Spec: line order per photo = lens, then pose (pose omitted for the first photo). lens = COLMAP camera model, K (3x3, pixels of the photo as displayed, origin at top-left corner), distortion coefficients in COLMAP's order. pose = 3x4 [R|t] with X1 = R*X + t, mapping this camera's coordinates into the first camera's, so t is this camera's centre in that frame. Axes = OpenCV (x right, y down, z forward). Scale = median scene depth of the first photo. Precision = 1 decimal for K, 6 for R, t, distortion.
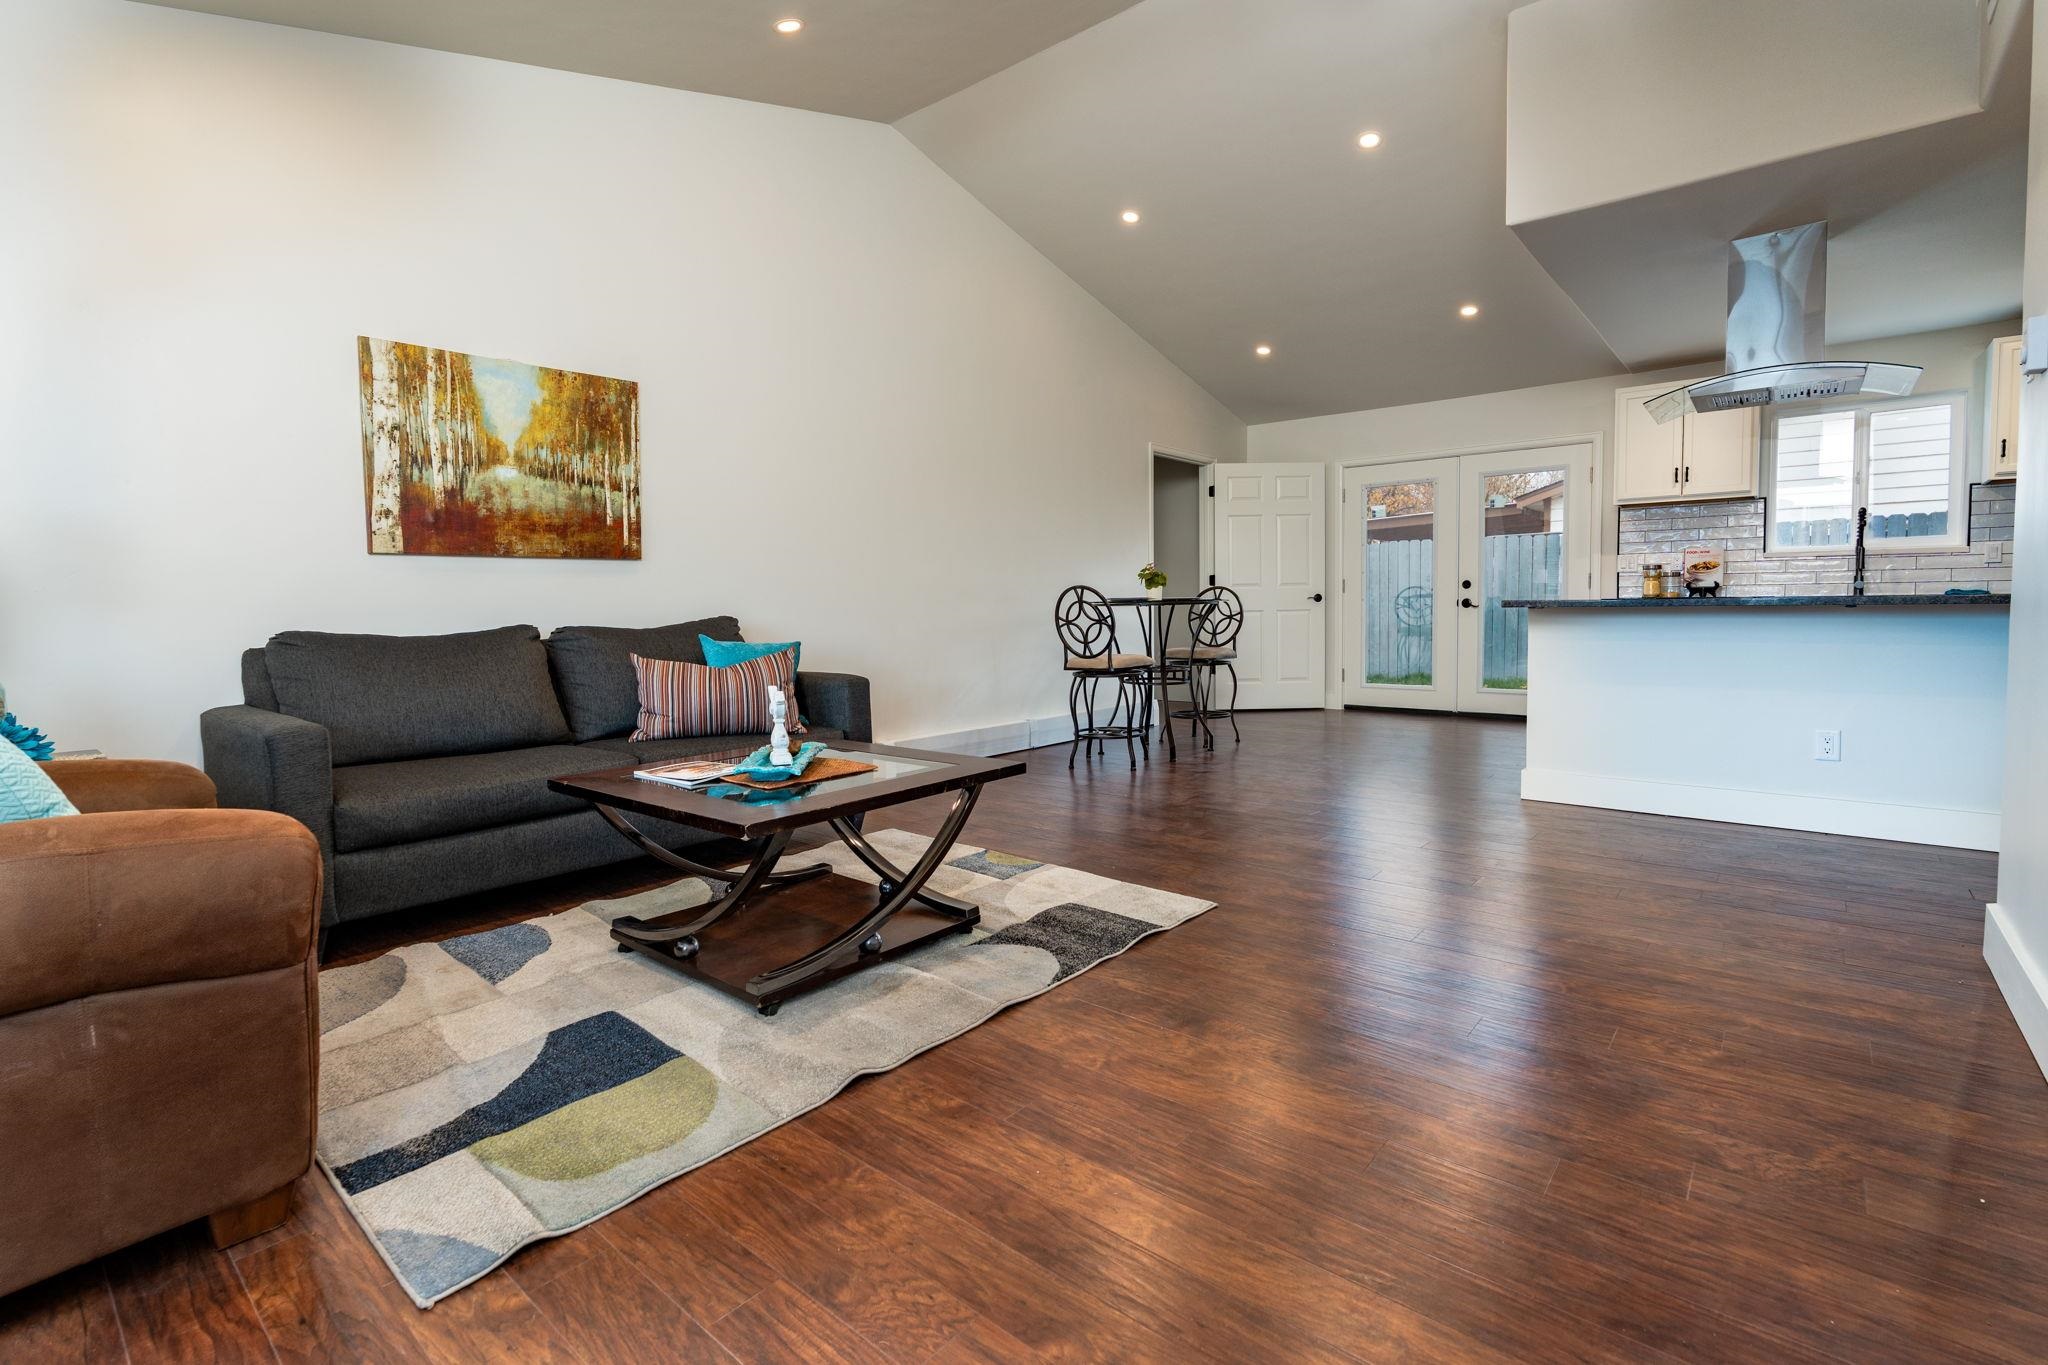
lens RADIAL K [[927.1, 0, 1032.7], [0, 927.1, 656.2], [0, 0, 1]] dist [-0.019010, 0.001354]
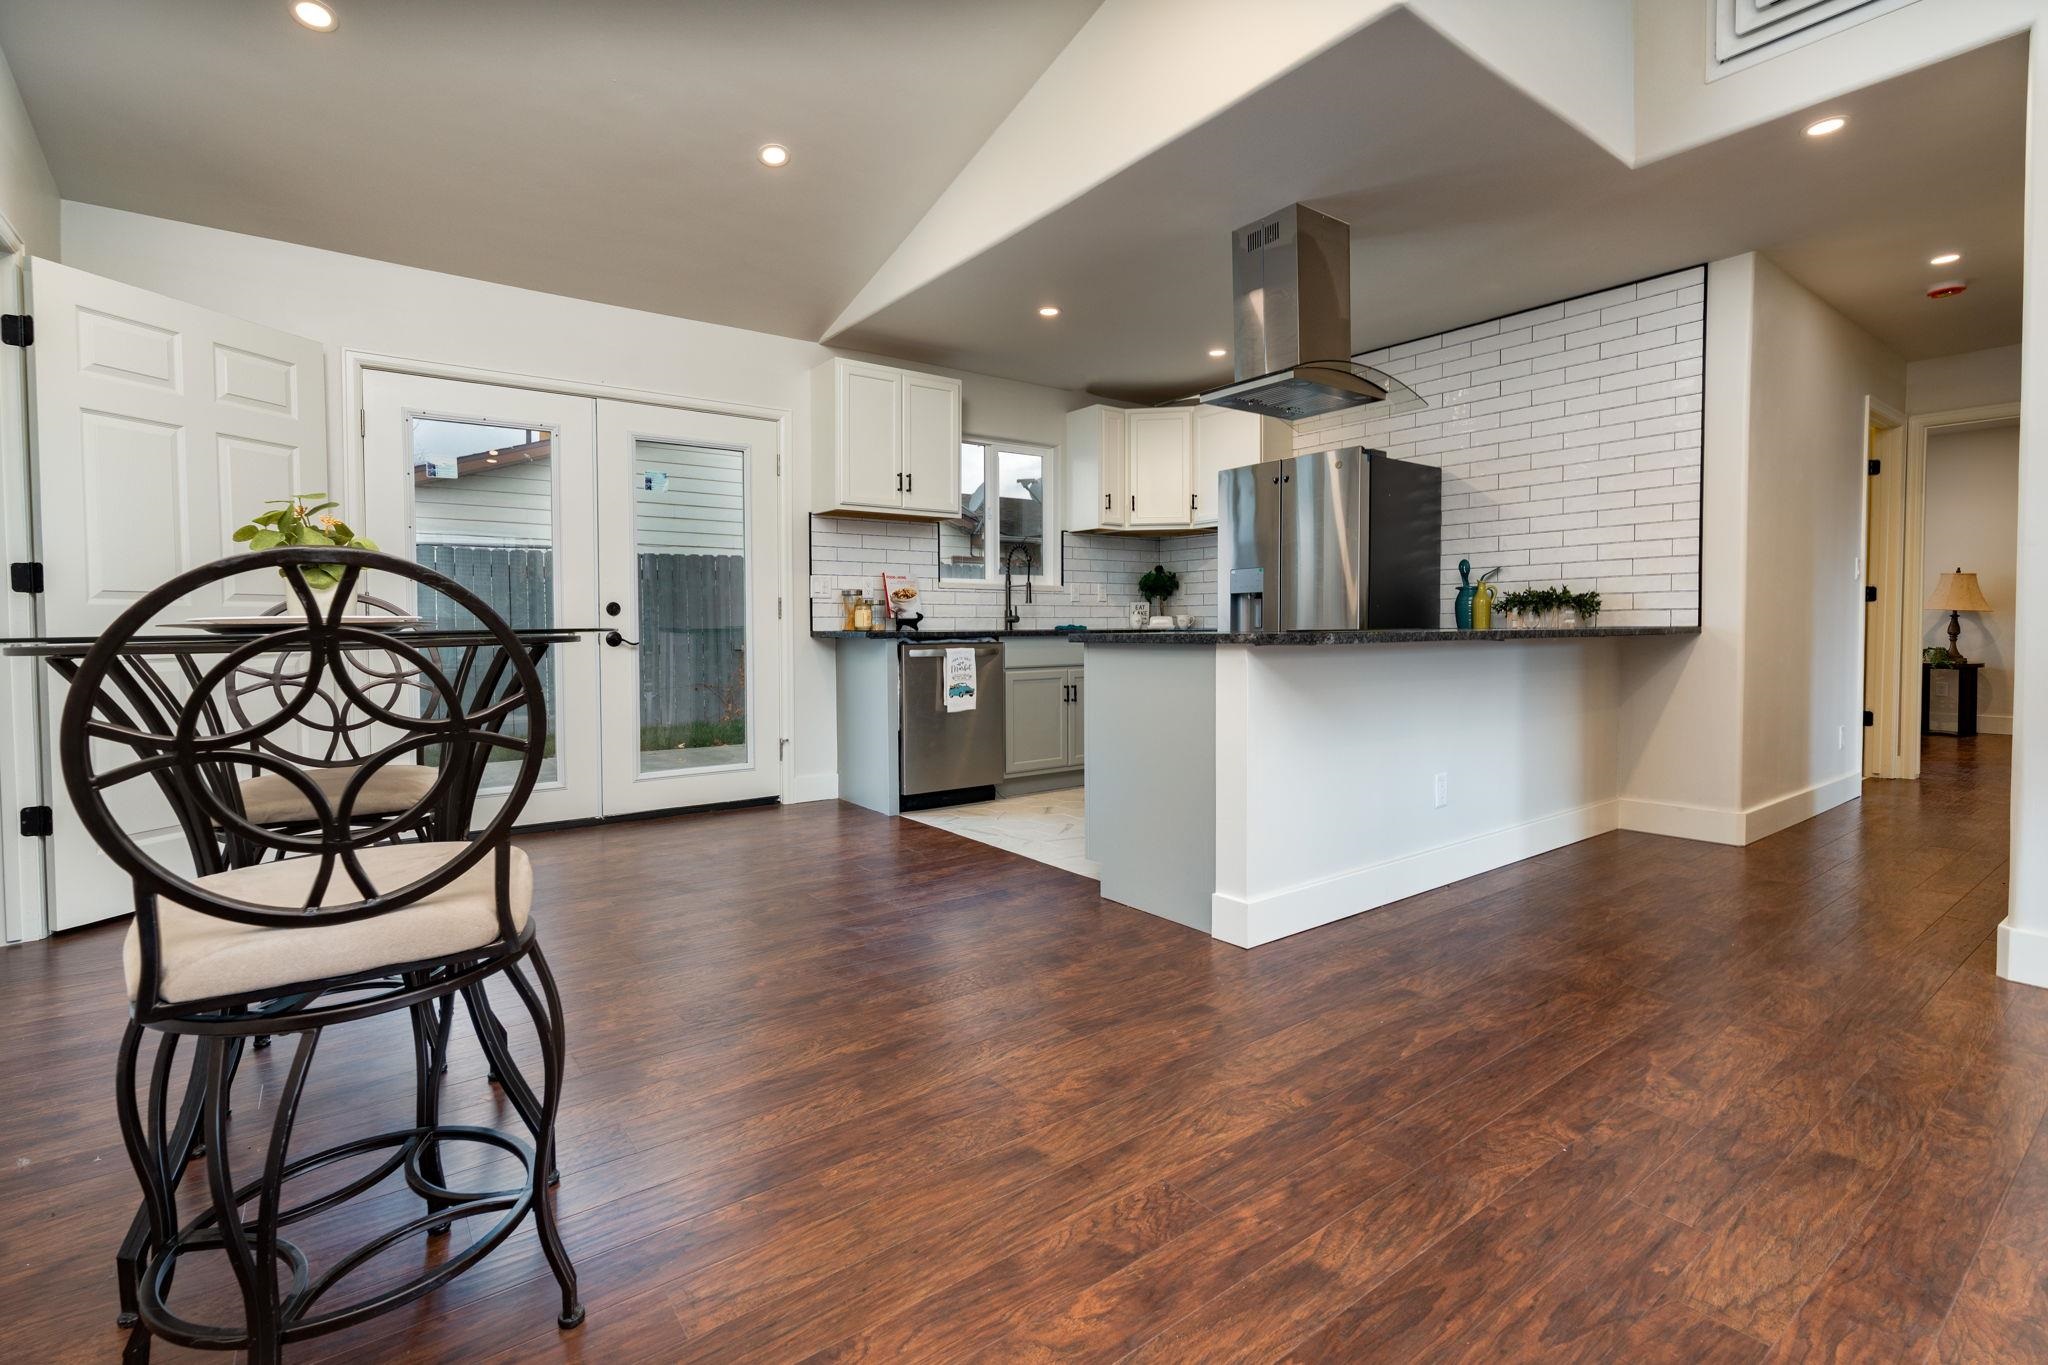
lens RADIAL K [[928.4, 0, 1032.4], [0, 928.4, 626.9], [0, 0, 1]] dist [-0.001440, 0.000080]
pose [[0.223098, 0.011436, 0.974729, -0.096299], [0.063142, 0.997662, -0.026157, -0.044449], [-0.972749, 0.067382, 0.221854, 0.823336]]
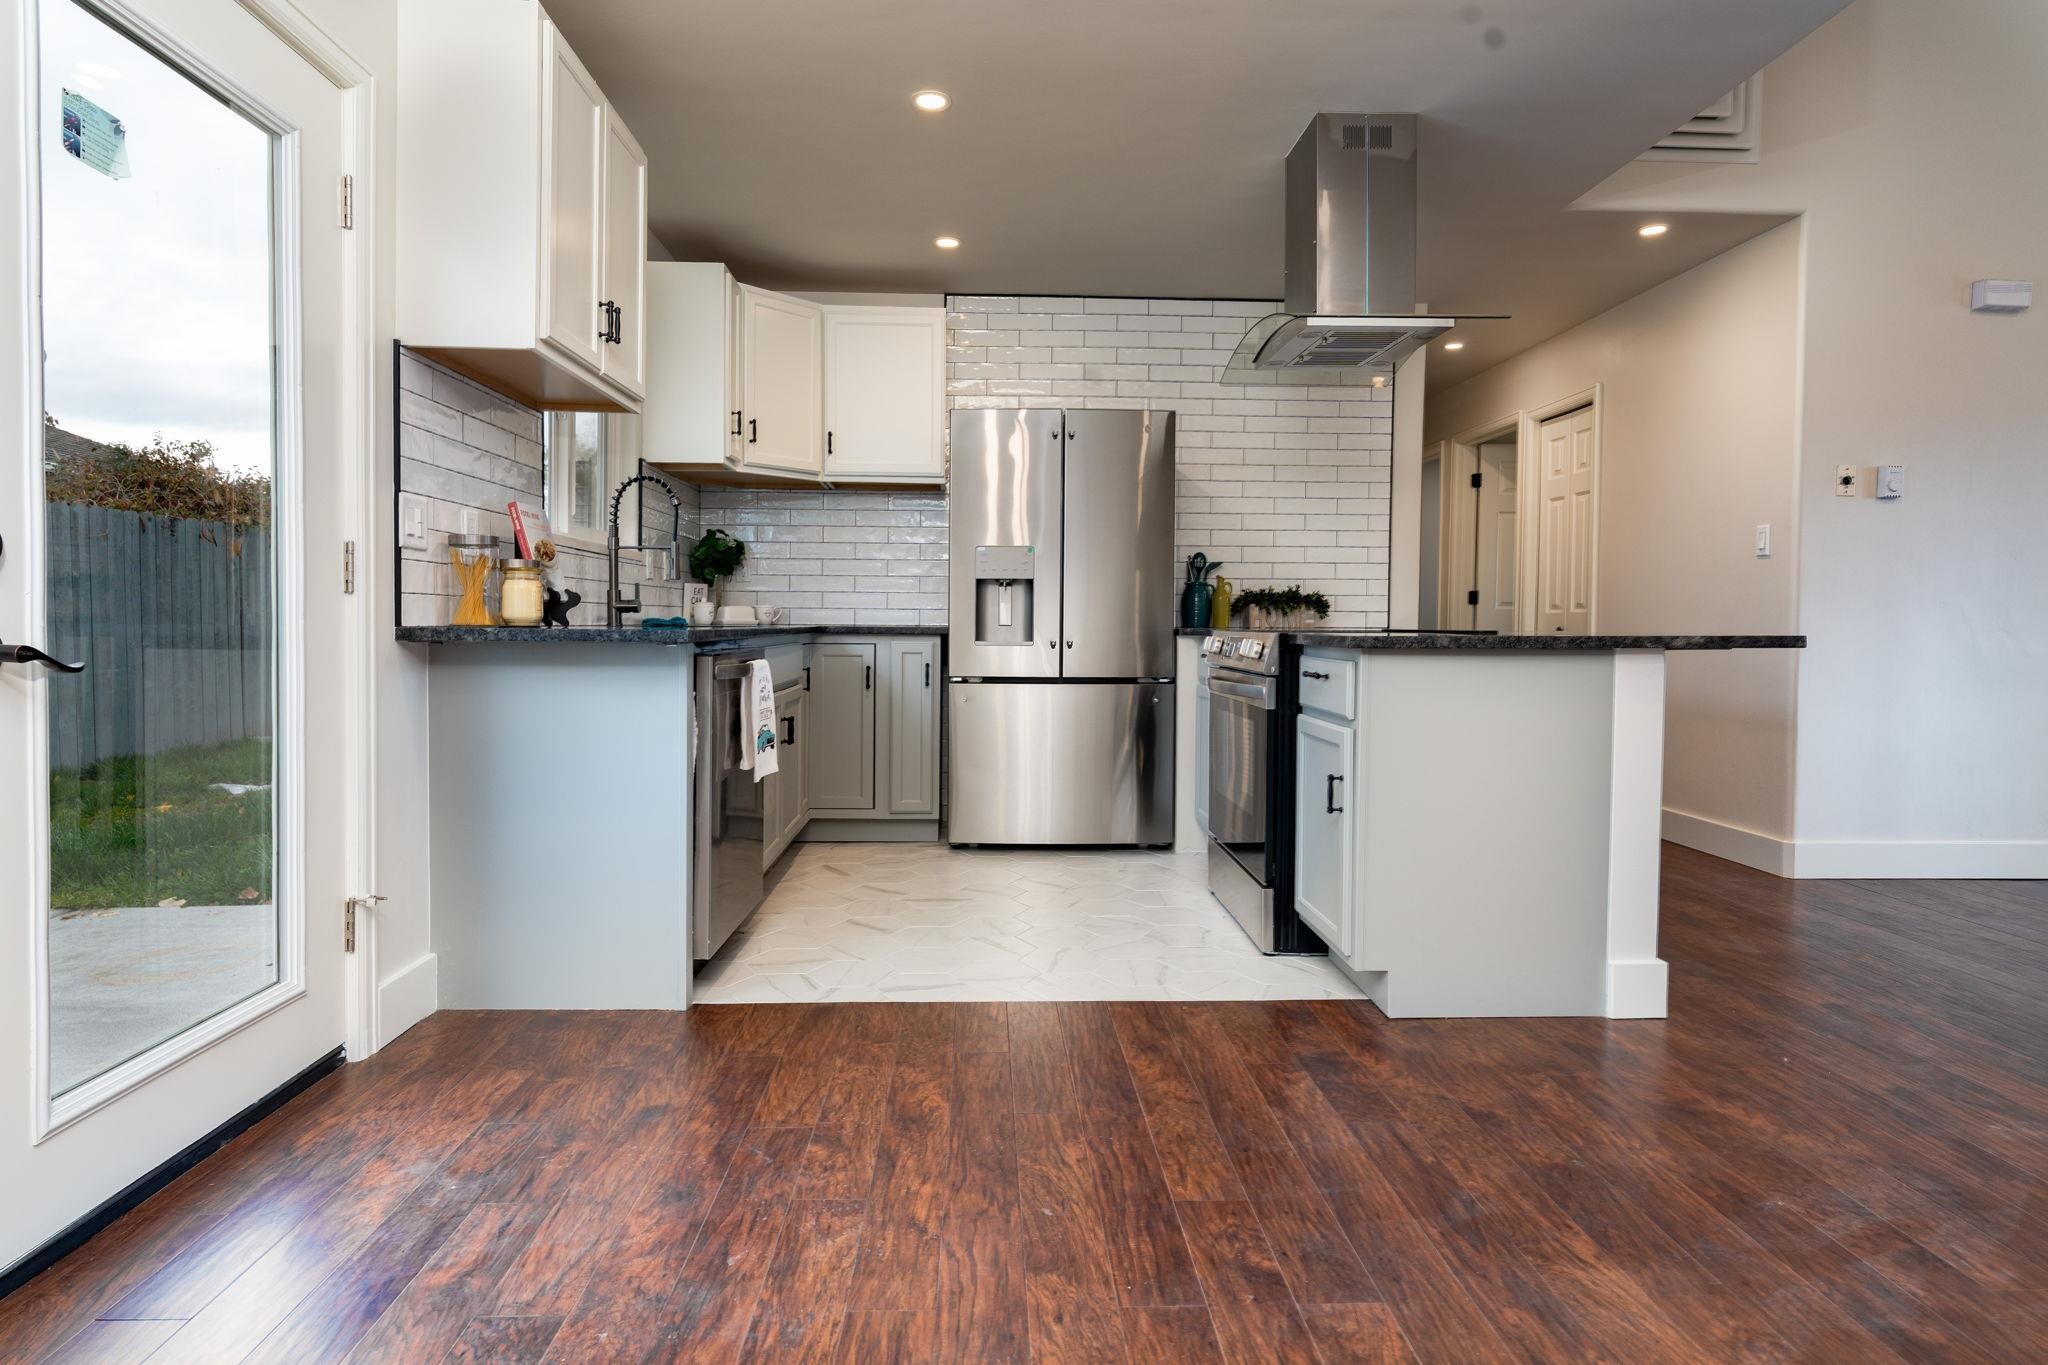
lens RADIAL K [[1065.0, 0, 1021.6], [0, 1065.0, 641.9], [0, 0, 1]] dist [0.002732, 0.000883]
pose [[-0.672718, -0.006913, 0.739867, 0.265376], [0.048721, 0.997372, 0.053619, -0.084967], [-0.738293, 0.072117, -0.670613, 1.362903]]
